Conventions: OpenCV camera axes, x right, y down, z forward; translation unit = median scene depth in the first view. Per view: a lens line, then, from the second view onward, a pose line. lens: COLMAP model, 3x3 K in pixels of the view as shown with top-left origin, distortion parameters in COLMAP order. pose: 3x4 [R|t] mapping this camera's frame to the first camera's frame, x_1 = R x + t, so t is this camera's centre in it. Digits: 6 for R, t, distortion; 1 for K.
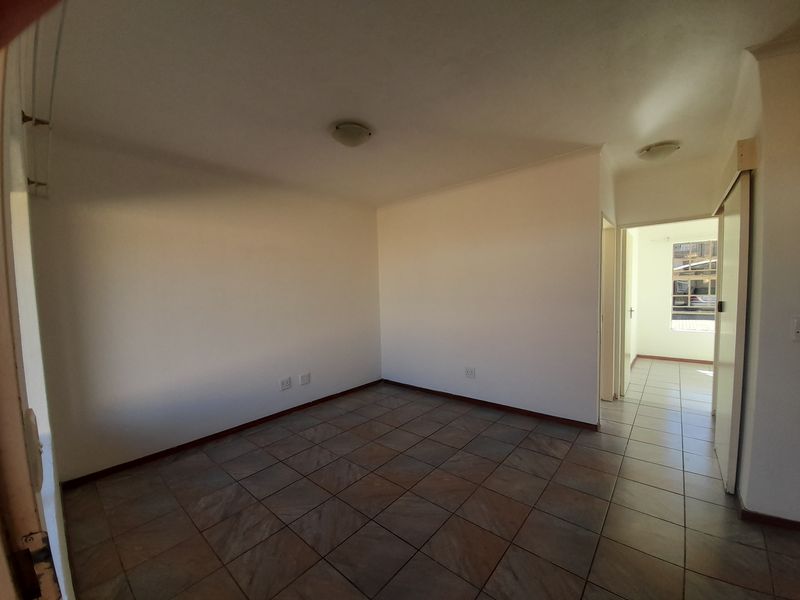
lens RADIAL K [[316.4, 0, 389.1], [0, 316.4, 307.7], [0, 0, 1]] dist [-0.001440, -0.000526]
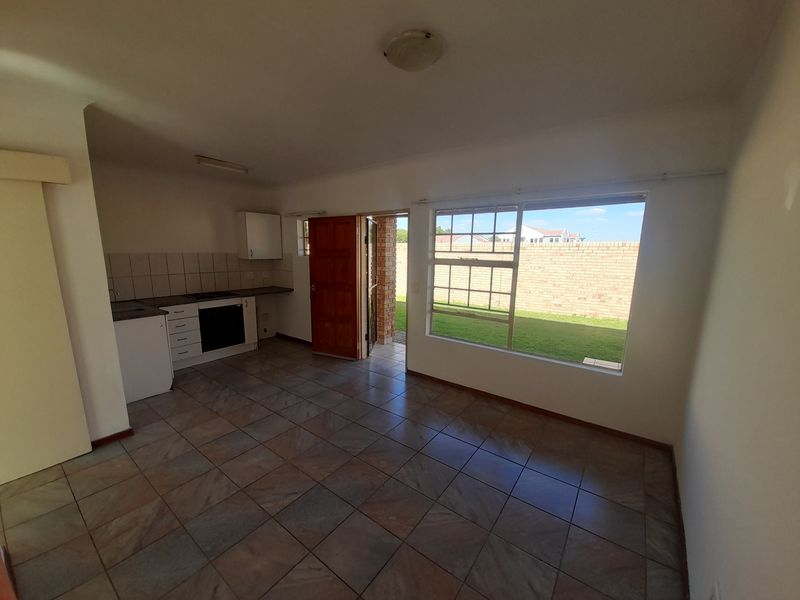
lens RADIAL K [[316.4, 0, 389.1], [0, 316.4, 307.7], [0, 0, 1]] dist [-0.001440, -0.000526]
pose [[-0.996822, 0.034347, -0.071881, 0.000599], [0.015836, 0.969710, 0.243746, -0.146649], [0.078076, 0.241833, -0.967172, 1.380055]]
